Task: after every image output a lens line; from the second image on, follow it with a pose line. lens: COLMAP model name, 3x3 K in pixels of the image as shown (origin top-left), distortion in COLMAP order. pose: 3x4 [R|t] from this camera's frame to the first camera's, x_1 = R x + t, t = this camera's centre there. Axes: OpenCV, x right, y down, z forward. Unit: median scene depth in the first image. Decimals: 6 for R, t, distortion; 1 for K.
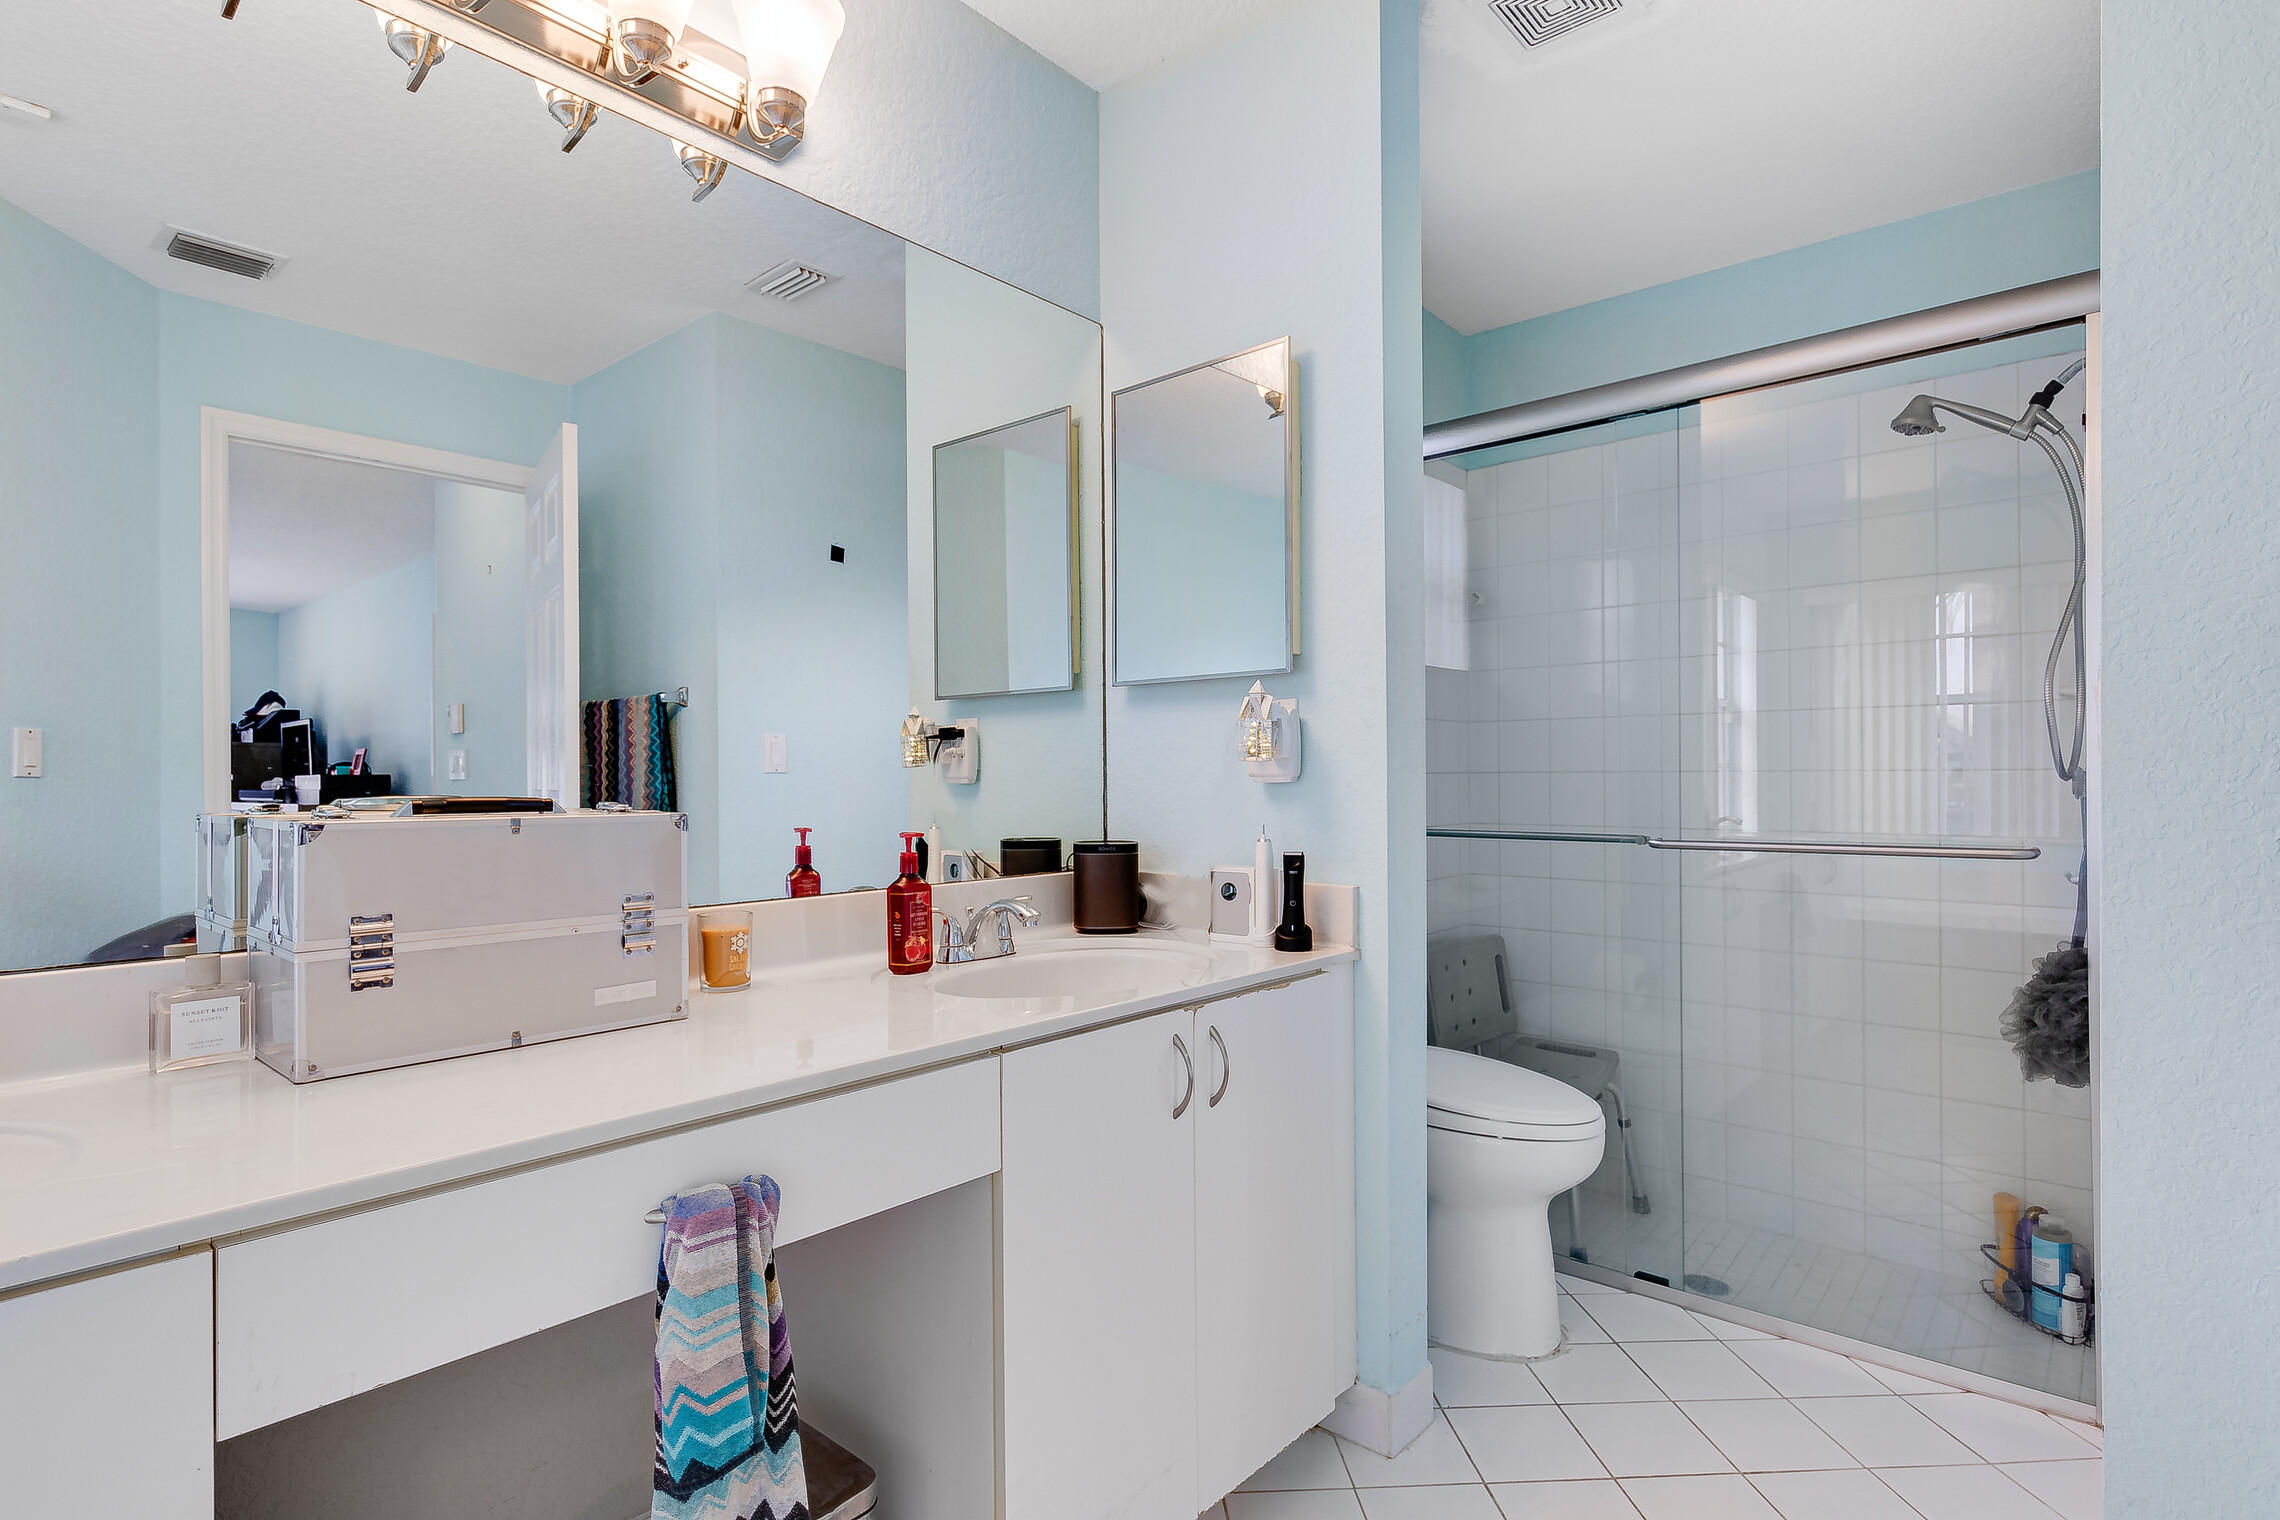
lens RADIAL K [[1117.1, 0, 1141.5], [0, 1117.1, 771.9], [0, 0, 1]] dist [0.000577, -0.001166]
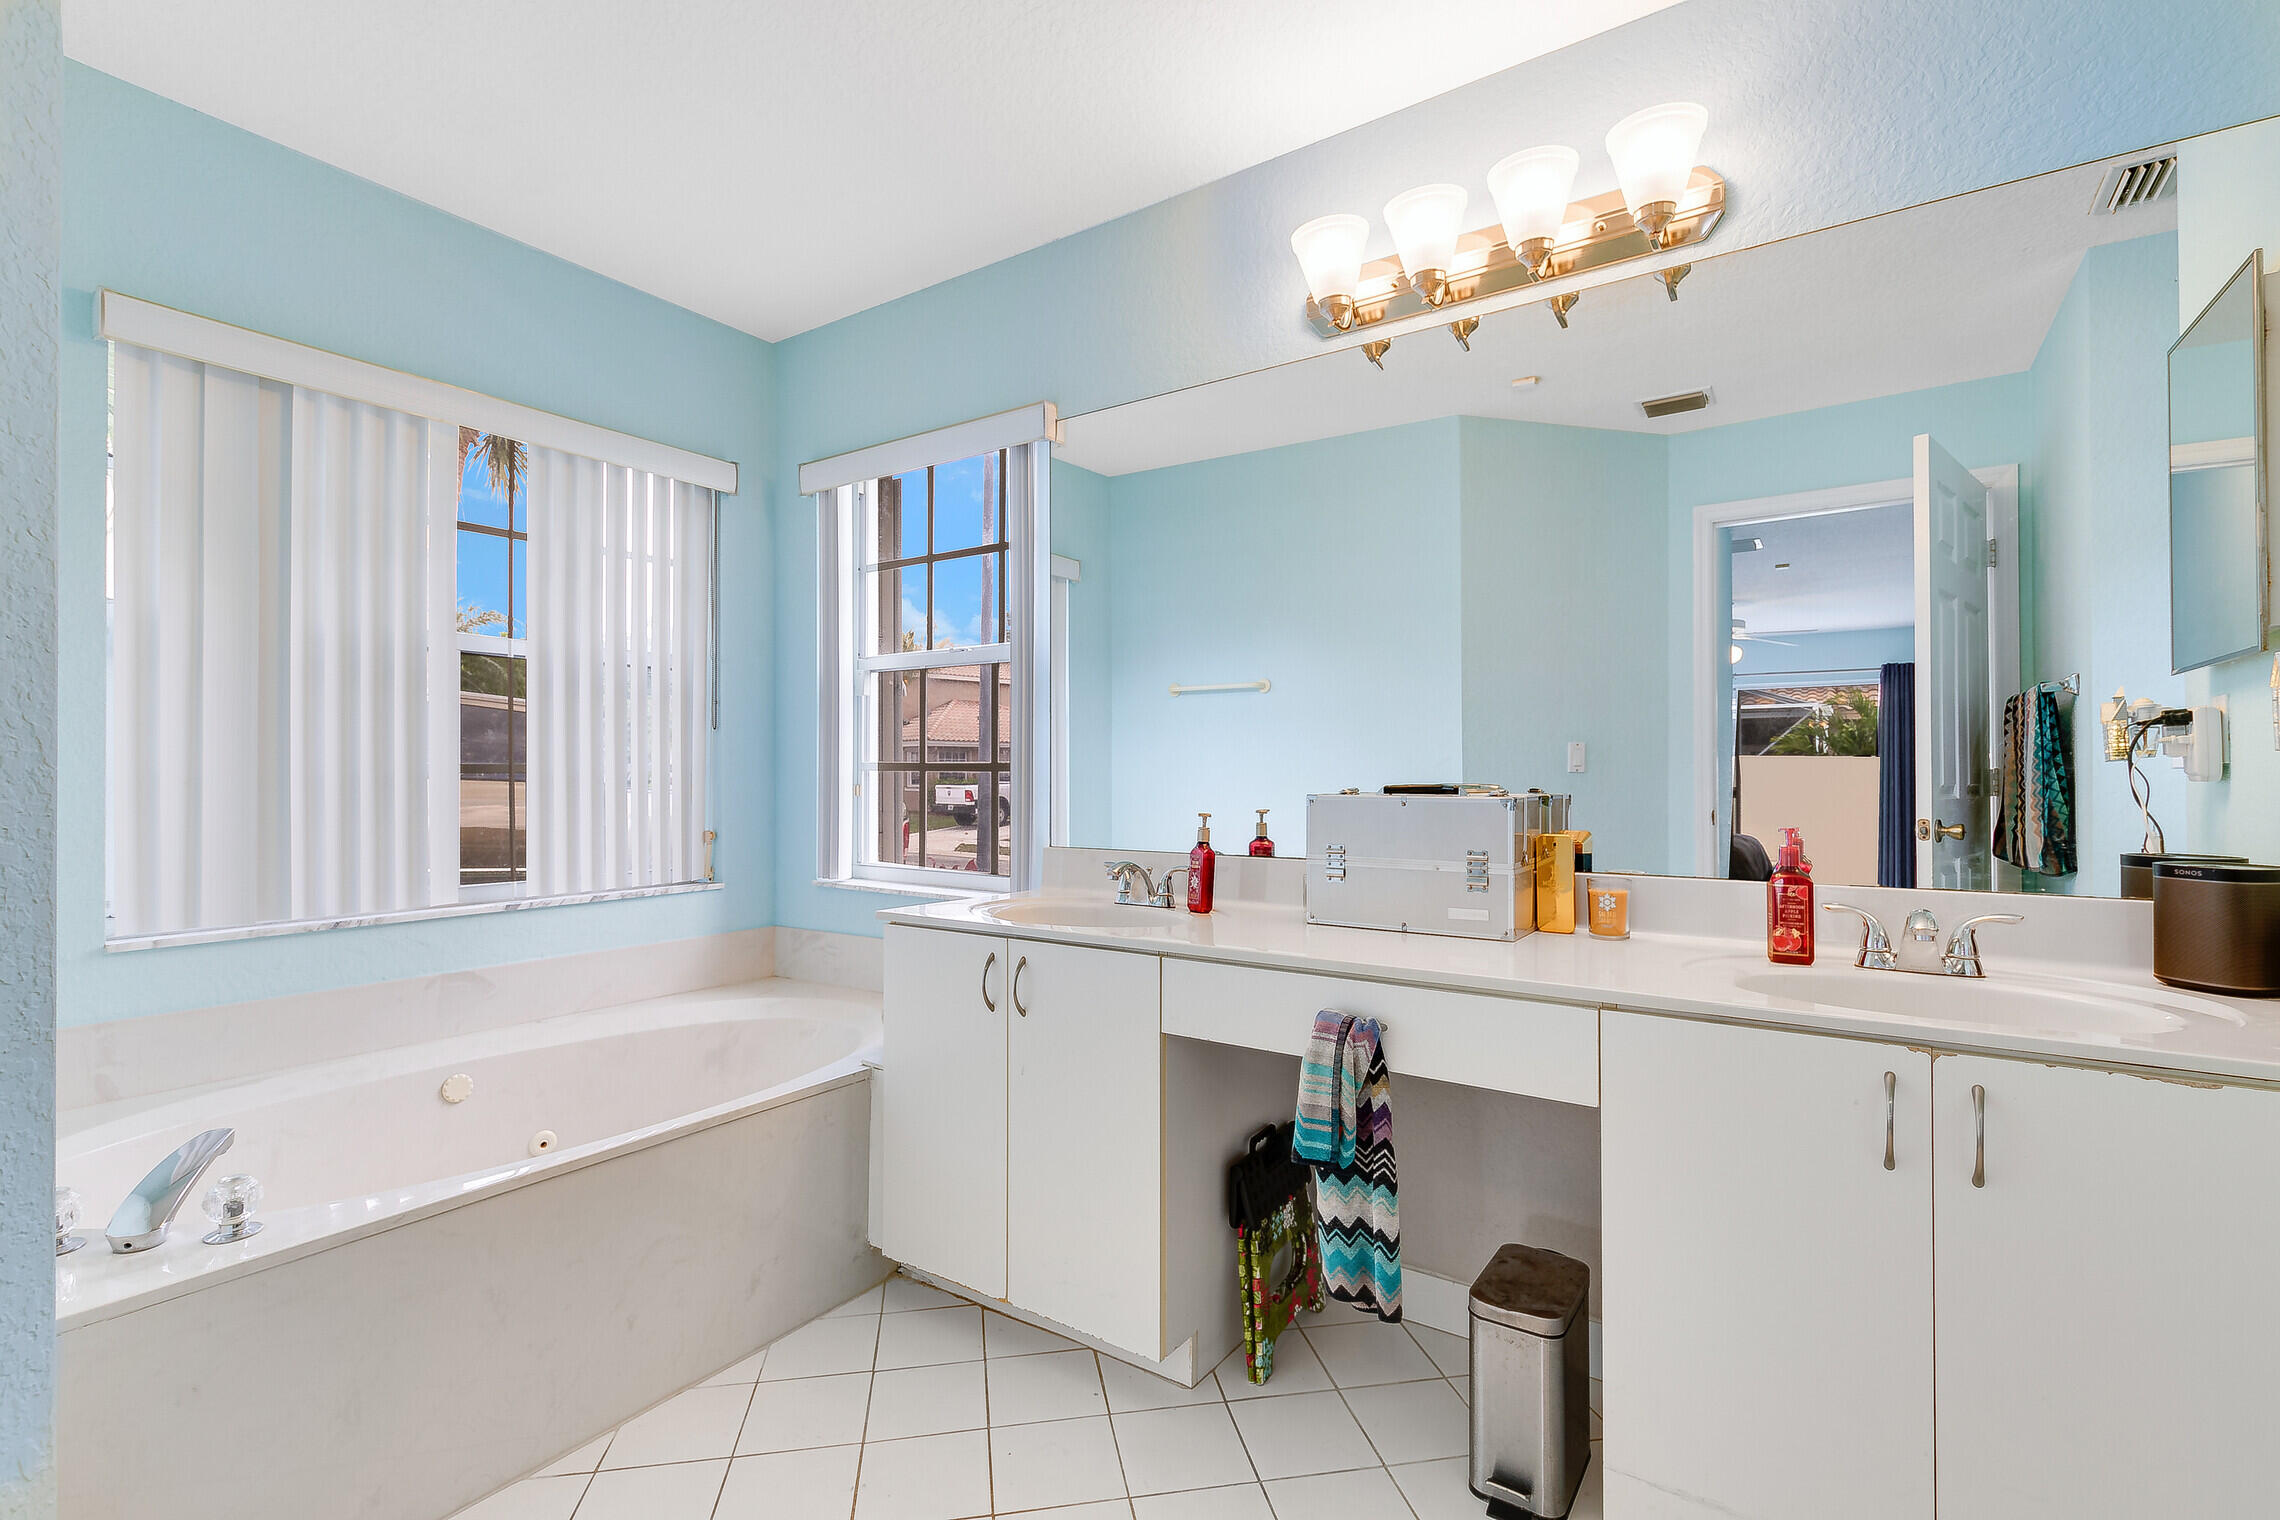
lens RADIAL K [[1027.3, 0, 1140.7], [0, 1027.3, 770.8], [0, 0, 1]] dist [0.000658, 0.000232]
pose [[0.120370, -0.001146, -0.992728, 0.734298], [0.004207, 0.999991, -0.000644, 0.000932], [0.992720, -0.004099, 0.120374, 0.325623]]
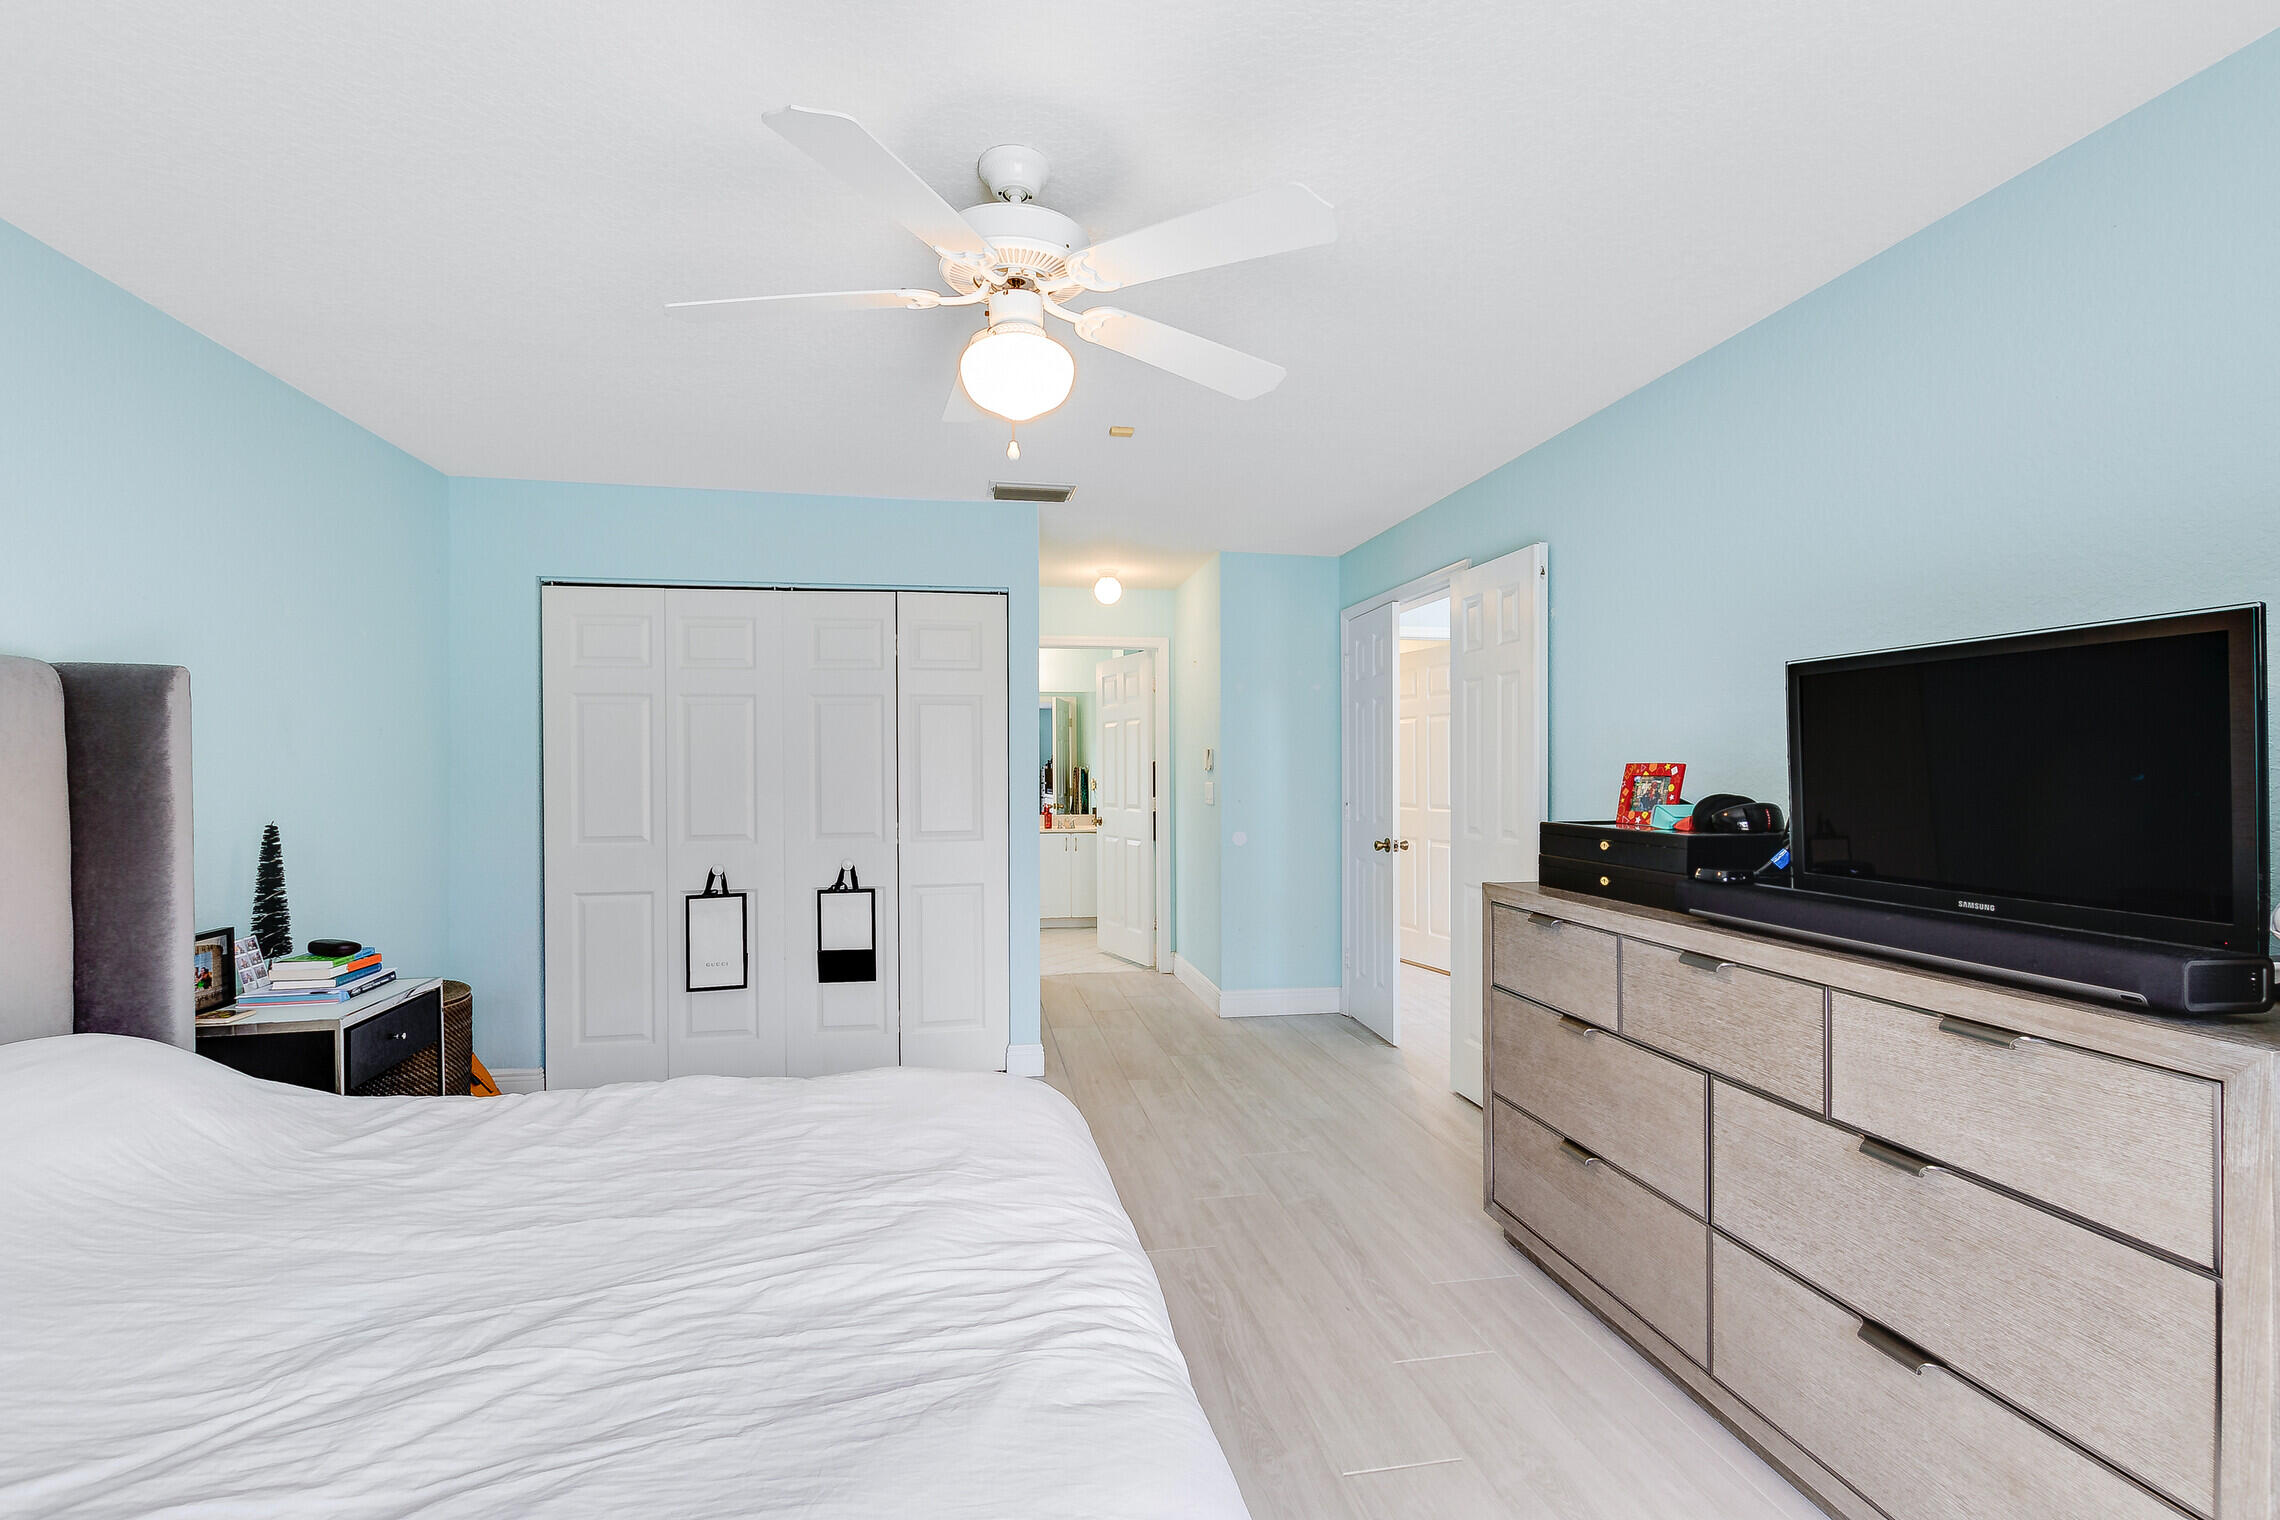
lens RADIAL K [[1027.3, 0, 1140.7], [0, 1027.3, 770.8], [0, 0, 1]] dist [0.000658, 0.000232]
pose [[0.779571, 0.004217, -0.626300, 3.838509], [0.003950, 0.999924, 0.011649, -0.208991], [0.626301, -0.011555, 0.779495, -3.097773]]
